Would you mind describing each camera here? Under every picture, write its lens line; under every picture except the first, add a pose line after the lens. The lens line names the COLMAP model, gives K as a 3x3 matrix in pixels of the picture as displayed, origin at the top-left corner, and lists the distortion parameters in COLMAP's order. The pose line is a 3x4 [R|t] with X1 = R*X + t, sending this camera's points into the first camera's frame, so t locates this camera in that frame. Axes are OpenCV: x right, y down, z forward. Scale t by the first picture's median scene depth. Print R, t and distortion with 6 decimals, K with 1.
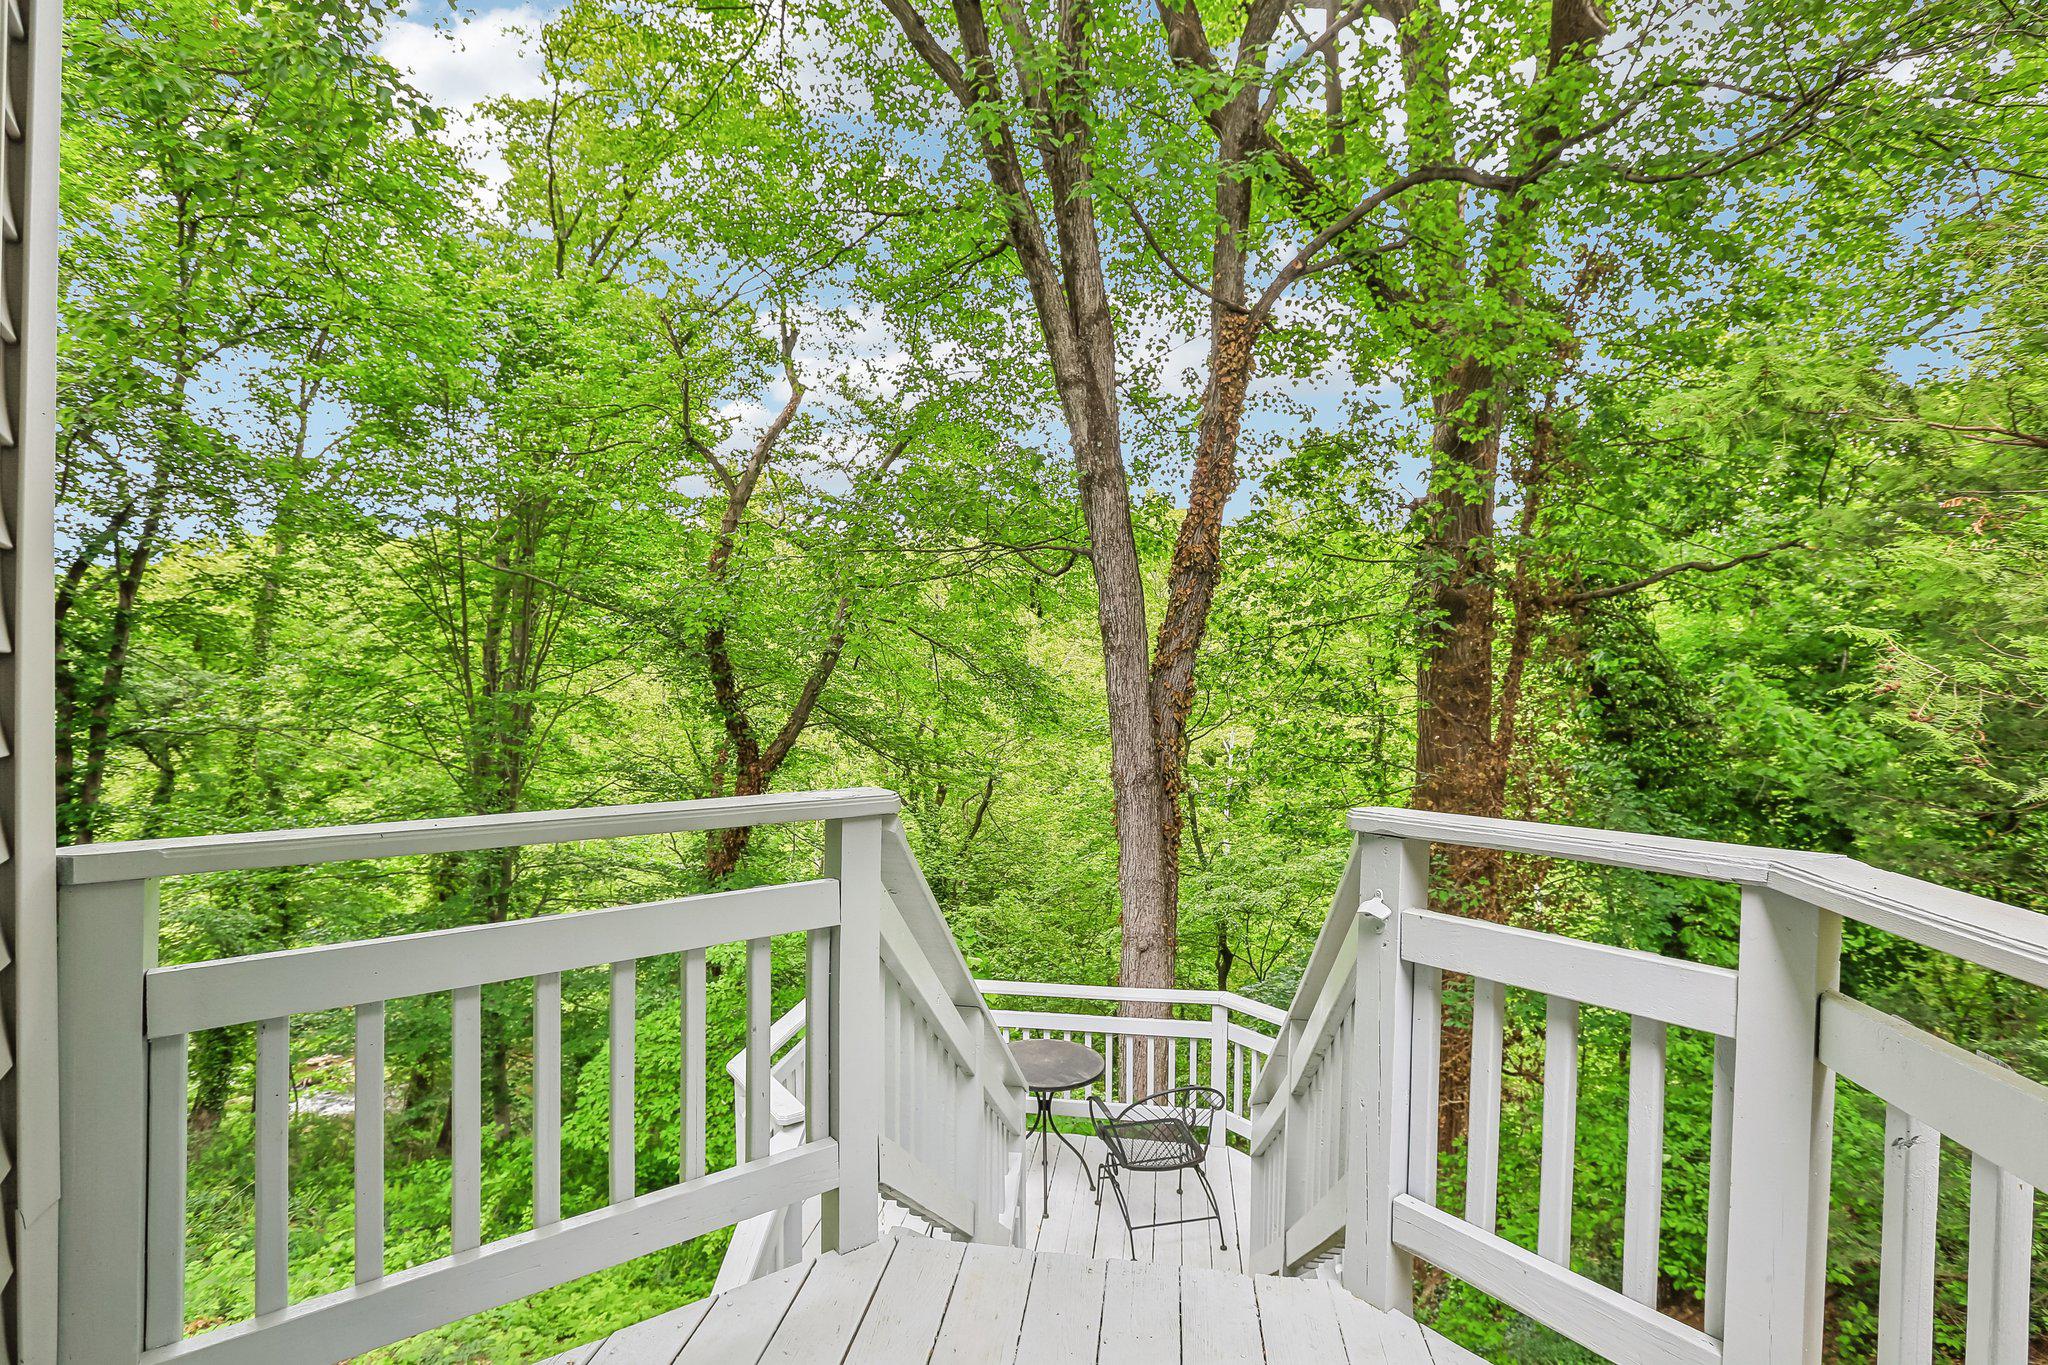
lens RADIAL K [[943.9, 0, 1022.0], [0, 943.9, 683.9], [0, 0, 1]] dist [-0.040307, 0.011009]
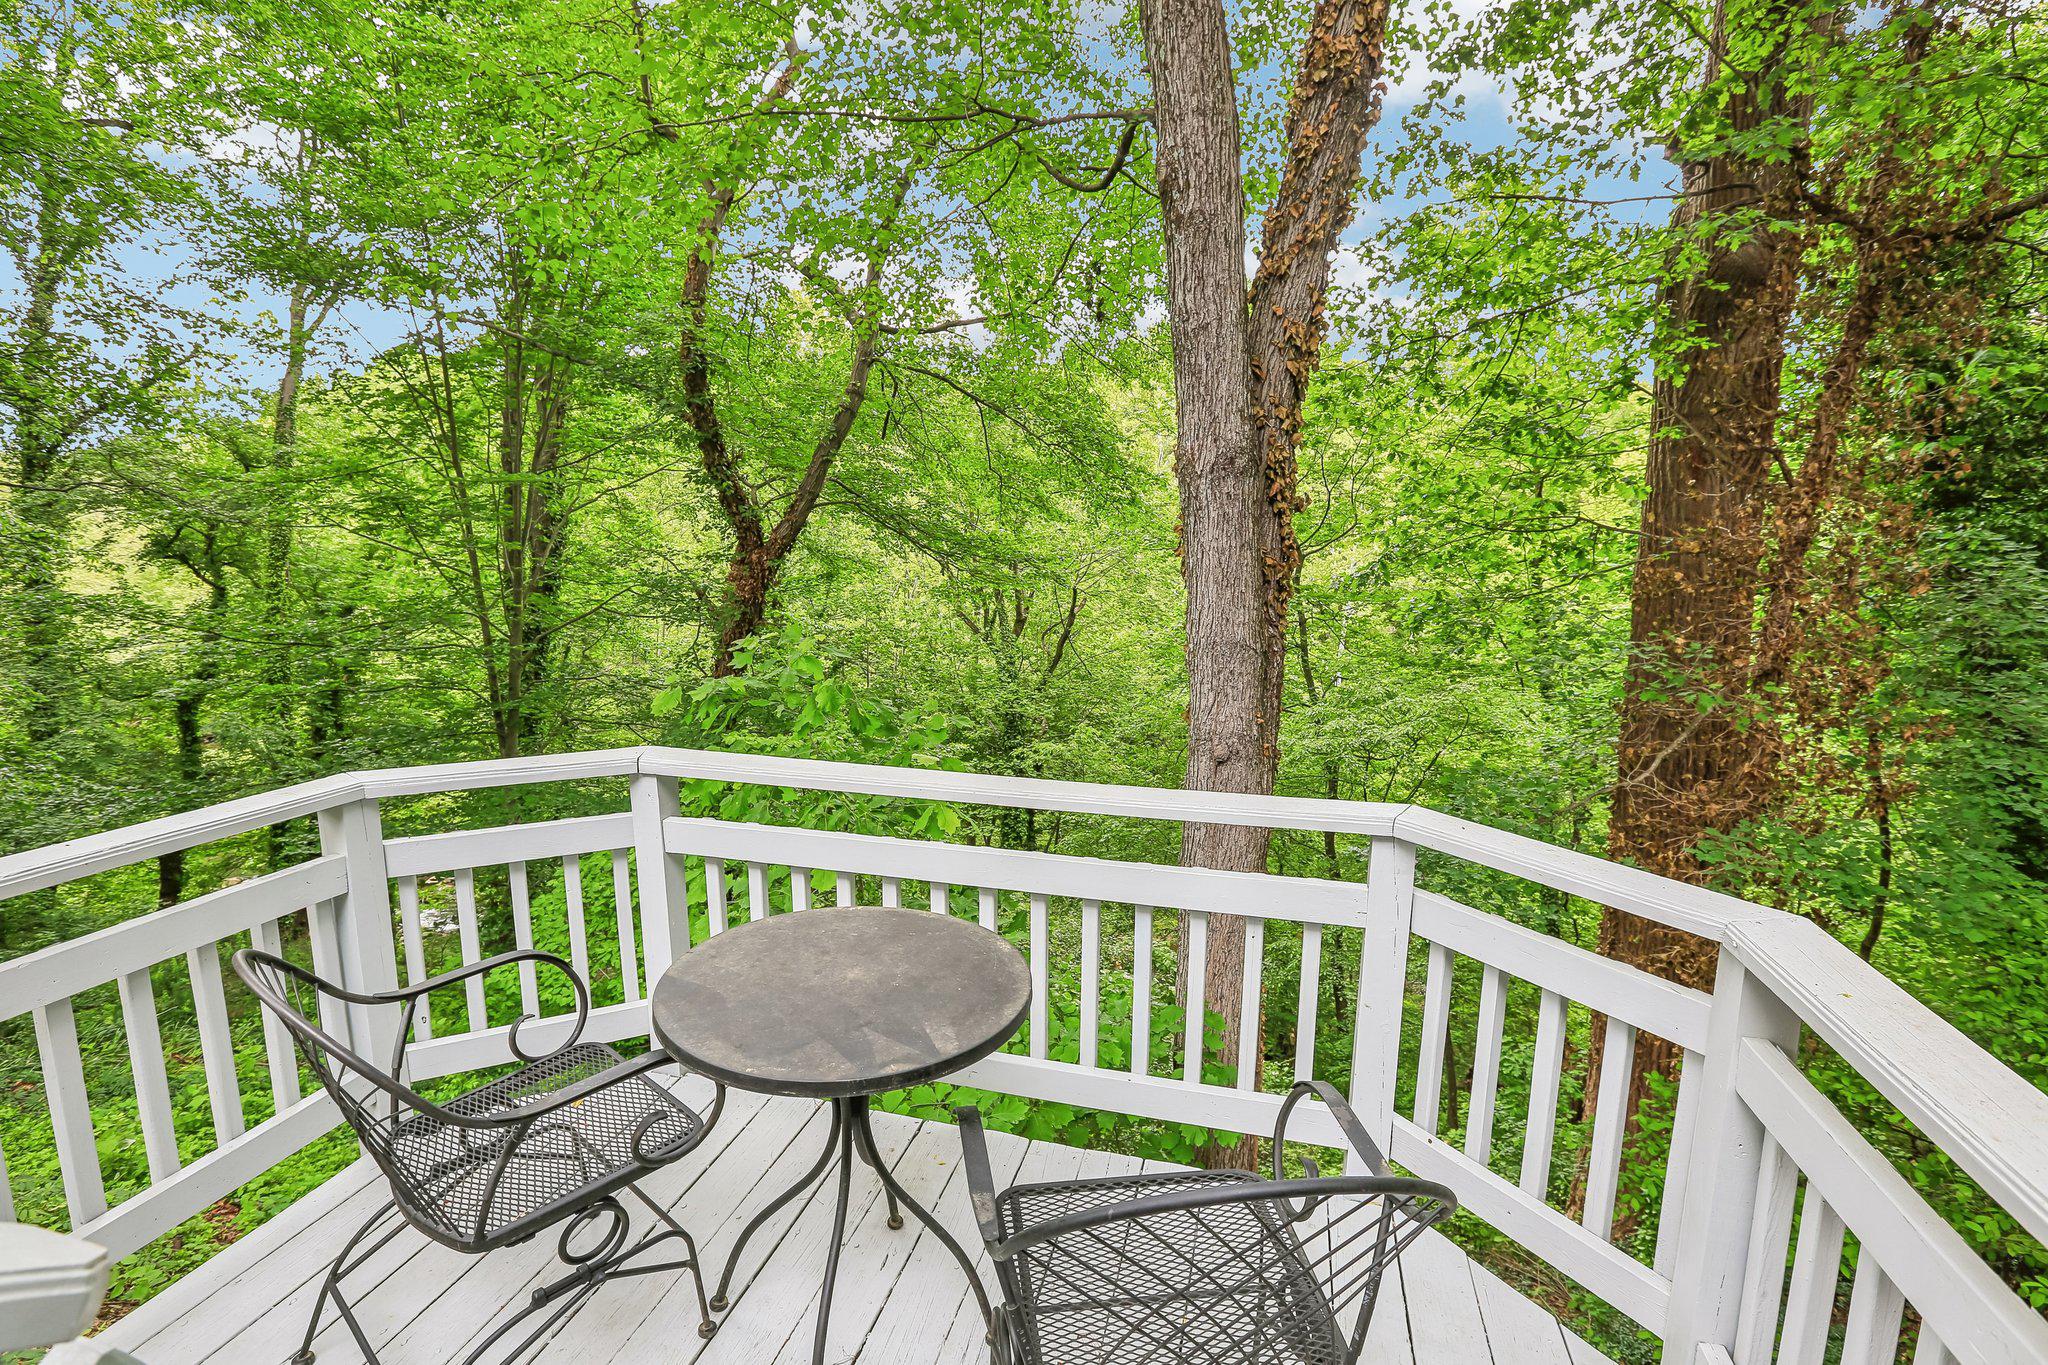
lens RADIAL K [[943.9, 0, 1030.1], [0, 943.9, 677.8], [0, 0, 1]] dist [-0.040307, 0.011009]
pose [[0.994557, 0.021039, -0.102044, 0.045021], [-0.006203, 0.989619, 0.143583, 0.095657], [0.104006, -0.142169, 0.984363, 0.263715]]
